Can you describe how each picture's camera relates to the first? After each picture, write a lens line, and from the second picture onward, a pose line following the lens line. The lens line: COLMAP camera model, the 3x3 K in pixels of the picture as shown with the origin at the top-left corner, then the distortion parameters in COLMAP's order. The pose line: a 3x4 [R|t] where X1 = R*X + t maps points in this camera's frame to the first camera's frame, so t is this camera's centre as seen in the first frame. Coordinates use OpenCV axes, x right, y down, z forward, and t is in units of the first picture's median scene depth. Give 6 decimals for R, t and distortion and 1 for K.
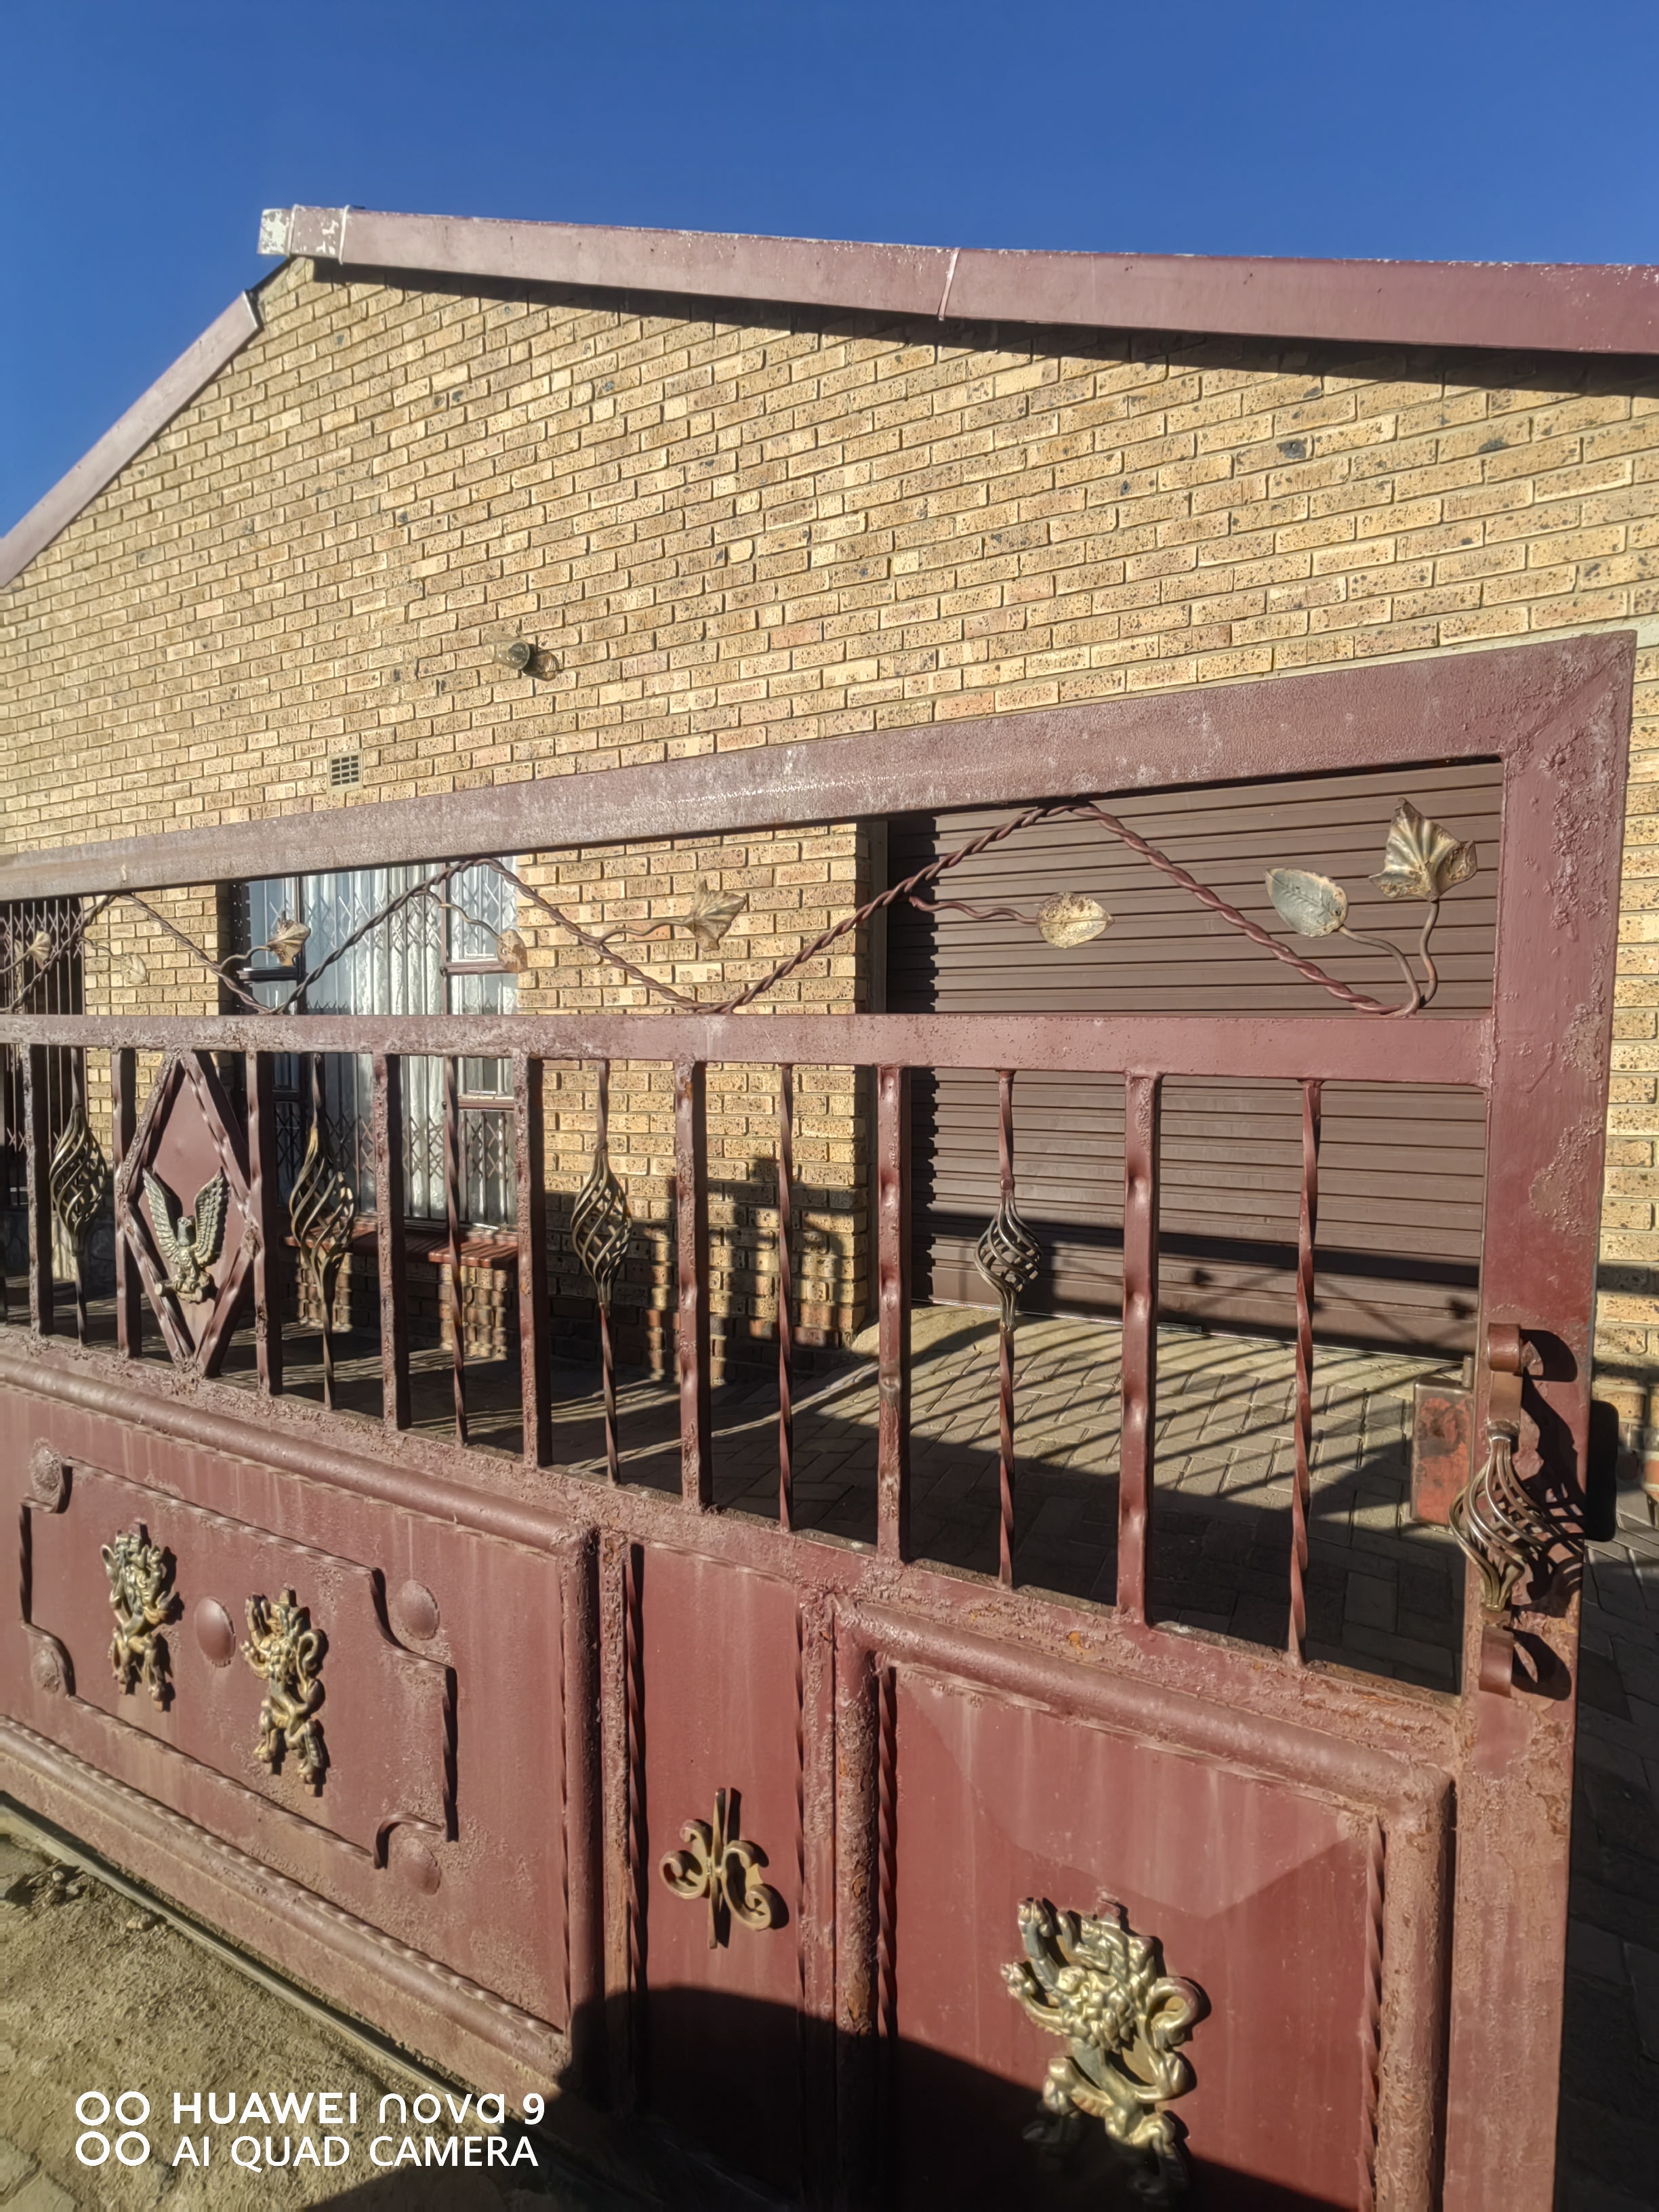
lens RADIAL K [[1185.2, 0, 826.5], [0, 1185.2, 1100.2], [0, 0, 1]] dist [-0.022599, 0.025159]
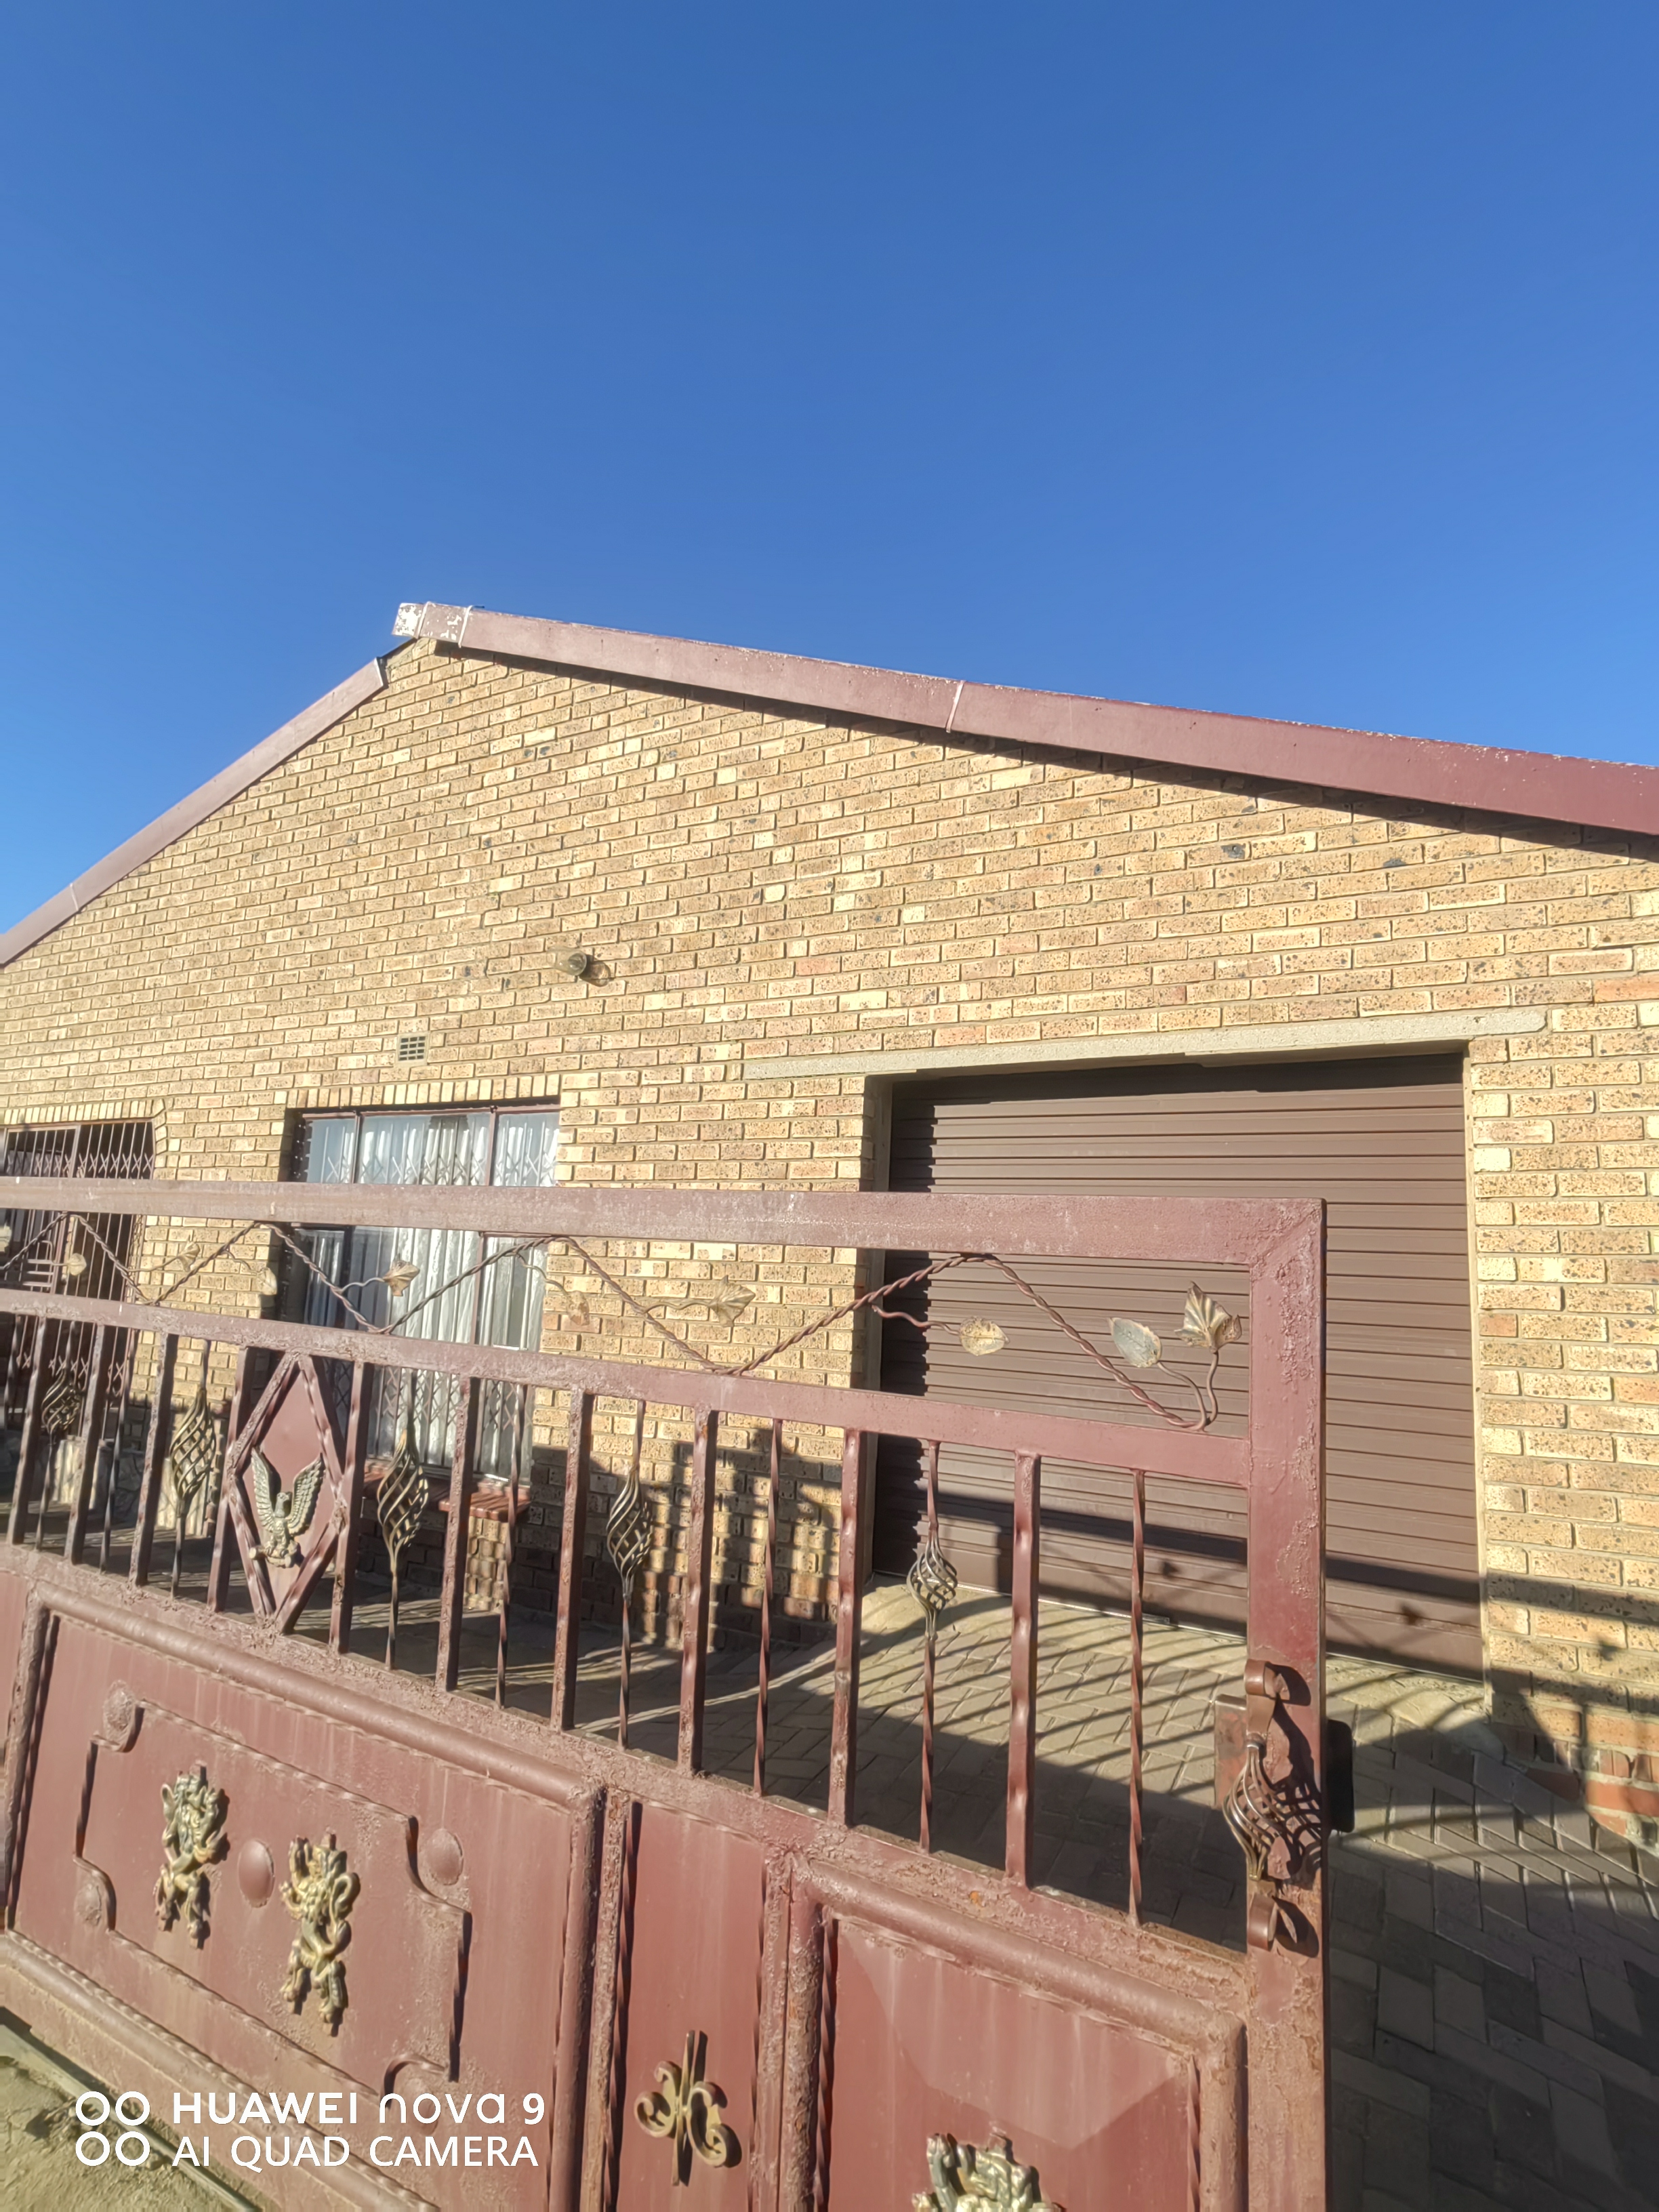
lens RADIAL K [[1185.2, 0, 826.5], [0, 1185.2, 1100.2], [0, 0, 1]] dist [-0.022599, 0.025159]
pose [[0.998841, 0.045350, -0.016131, 0.009635], [-0.047646, 0.979125, -0.197597, -0.044446], [0.006834, 0.198136, 0.980151, -0.143920]]
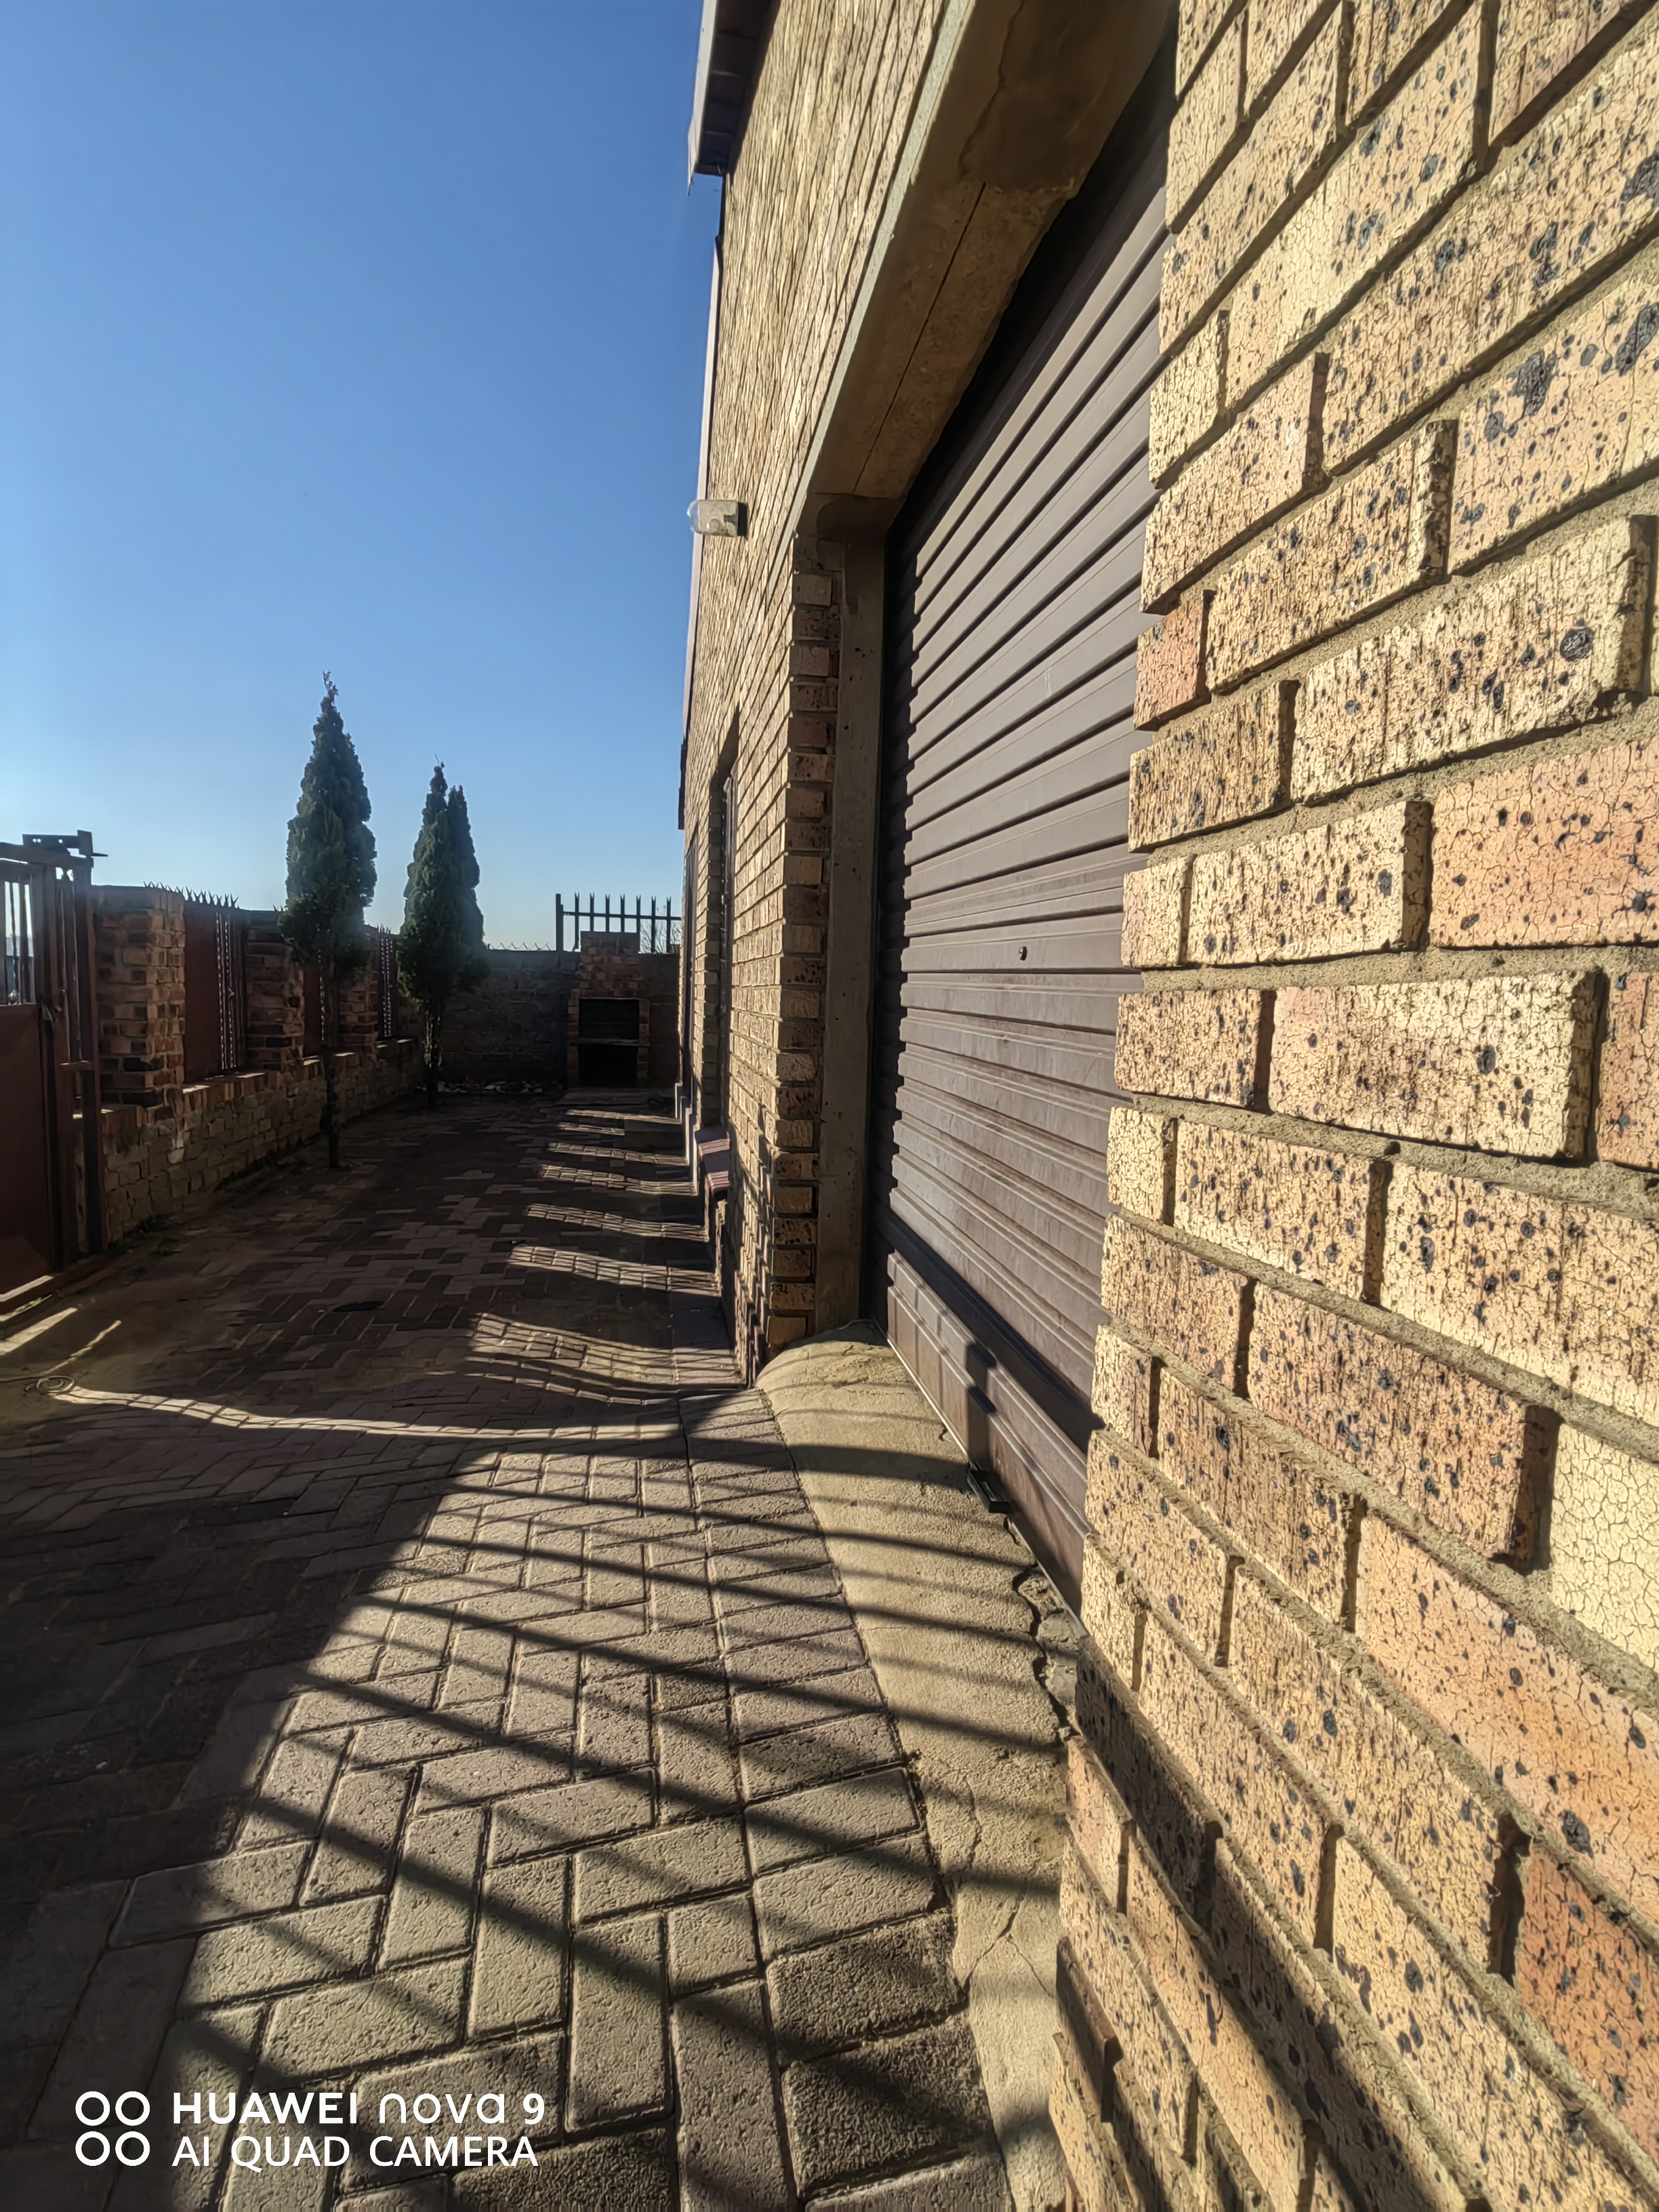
lens RADIAL K [[1185.2, 0, 826.5], [0, 1185.2, 1100.2], [0, 0, 1]] dist [-0.022599, 0.025159]
pose [[0.631302, 0.101905, -0.768813, 0.762354], [-0.081407, 0.994560, 0.064981, -0.006948], [0.771253, 0.021565, 0.636164, 0.745292]]
